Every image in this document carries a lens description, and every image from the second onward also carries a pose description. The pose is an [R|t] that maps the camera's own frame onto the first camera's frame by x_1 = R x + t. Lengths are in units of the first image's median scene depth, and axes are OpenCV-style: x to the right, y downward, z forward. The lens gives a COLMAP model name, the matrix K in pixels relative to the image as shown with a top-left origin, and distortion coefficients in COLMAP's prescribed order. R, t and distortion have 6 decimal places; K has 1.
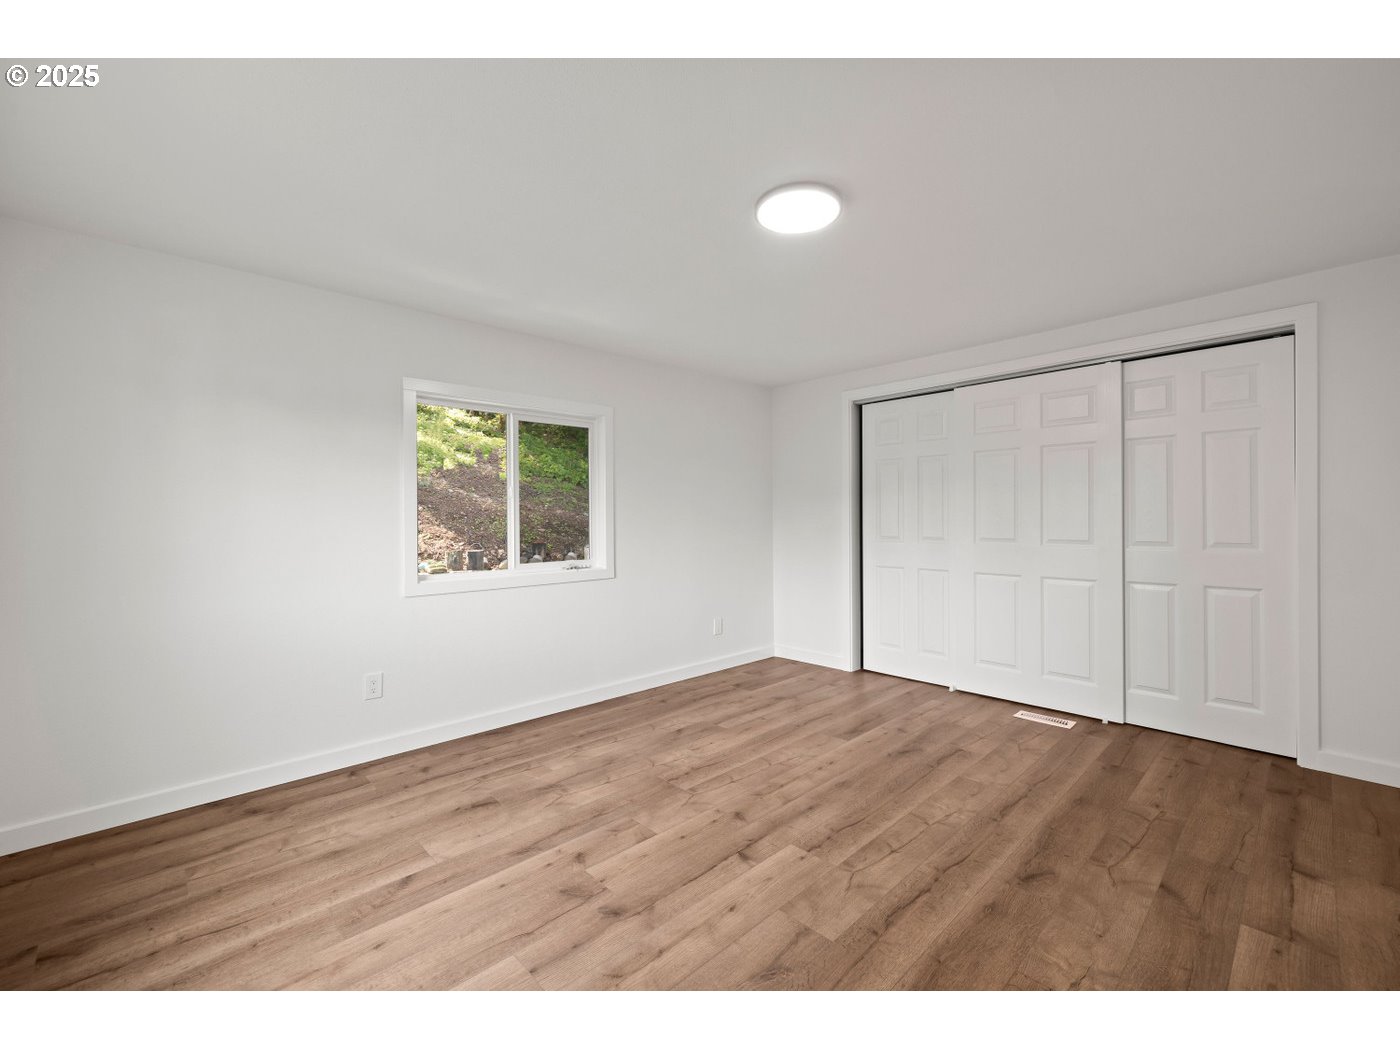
lens RADIAL K [[594.3, 0, 701.5], [0, 594.3, 519.0], [0, 0, 1]] dist [-0.002763, -0.000744]
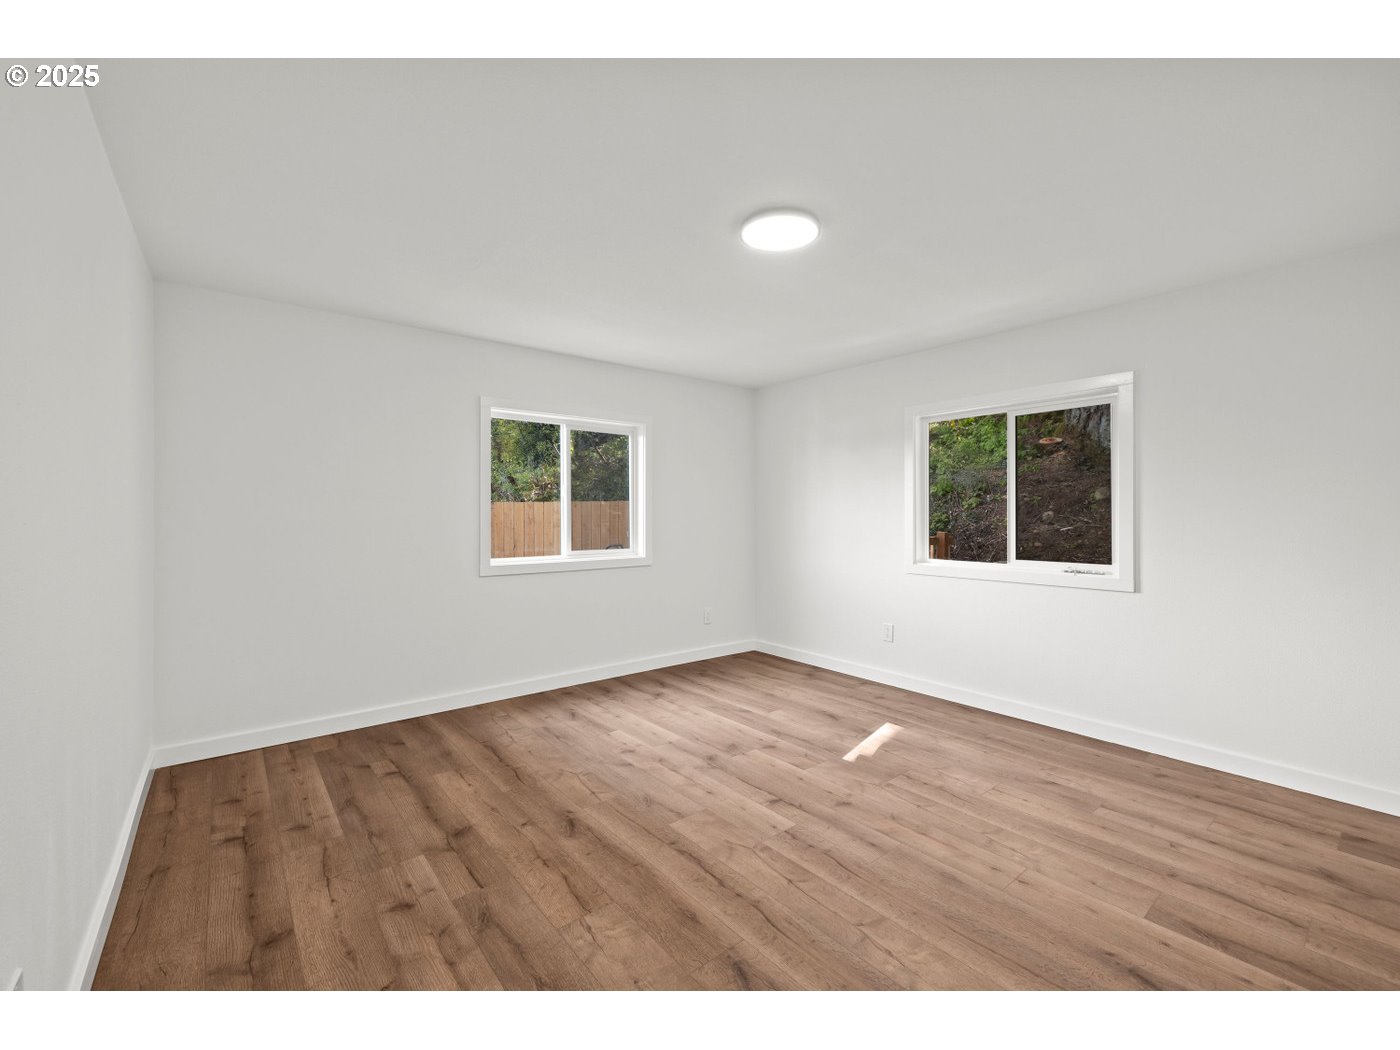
lens RADIAL K [[594.3, 0, 695.9], [0, 594.3, 515.3], [0, 0, 1]] dist [-0.002763, -0.000744]
pose [[-0.092465, 0.009966, -0.995666, 1.053723], [-0.000853, 0.999949, 0.010088, -0.014230], [0.995716, 0.001782, -0.092452, 0.791847]]
